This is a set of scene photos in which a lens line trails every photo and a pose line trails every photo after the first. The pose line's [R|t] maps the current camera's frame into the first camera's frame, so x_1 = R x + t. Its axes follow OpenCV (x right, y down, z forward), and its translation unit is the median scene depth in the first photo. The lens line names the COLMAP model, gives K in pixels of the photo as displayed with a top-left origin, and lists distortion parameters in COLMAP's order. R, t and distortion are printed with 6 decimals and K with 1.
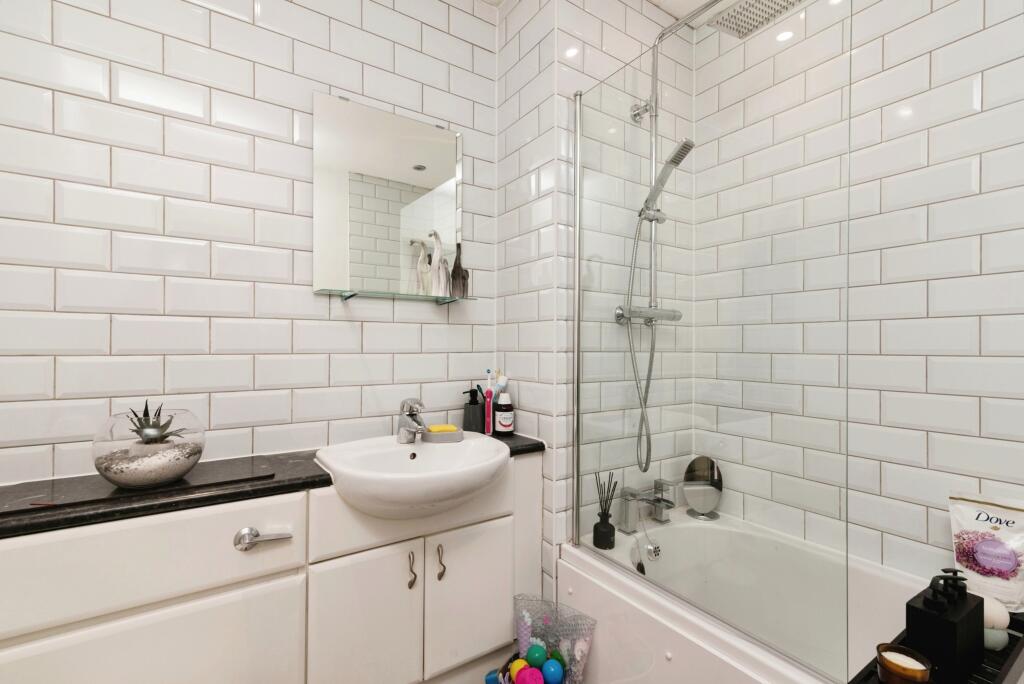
lens RADIAL K [[464.1, 0, 512.0], [0, 464.1, 342.0], [0, 0, 1]] dist [0.003761, 0.000325]
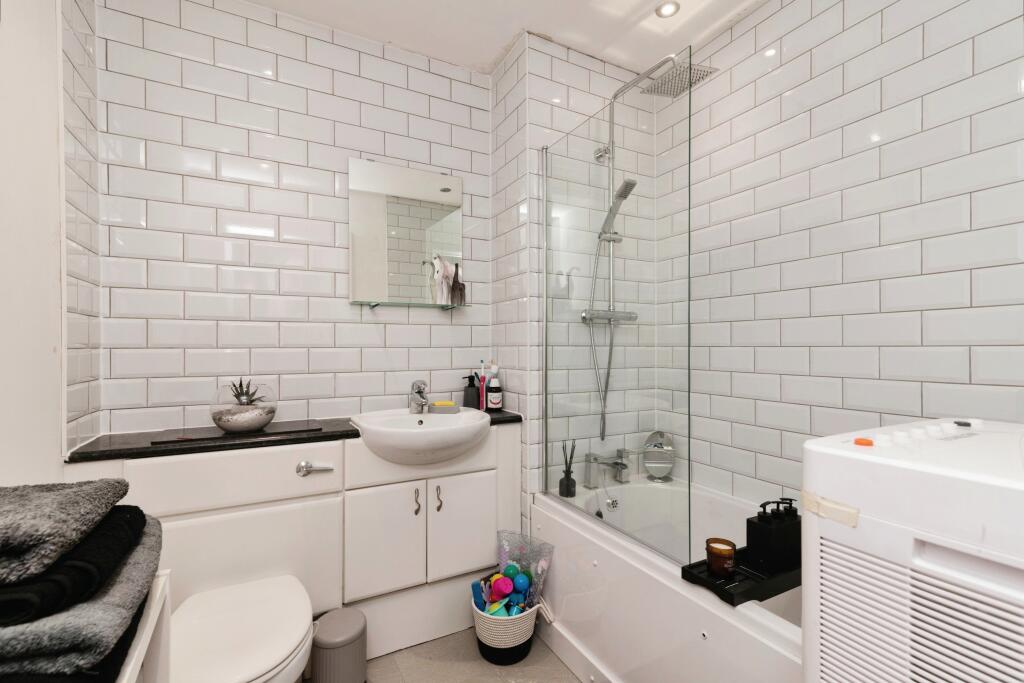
lens RADIAL K [[464.2, 0, 515.3], [0, 464.2, 344.0], [0, 0, 1]] dist [-0.001129, 0.000074]
pose [[0.995588, -0.004875, -0.093708, 0.175334], [0.005240, 0.999980, 0.003649, 0.011282], [0.093689, -0.004124, 0.995593, -0.298551]]
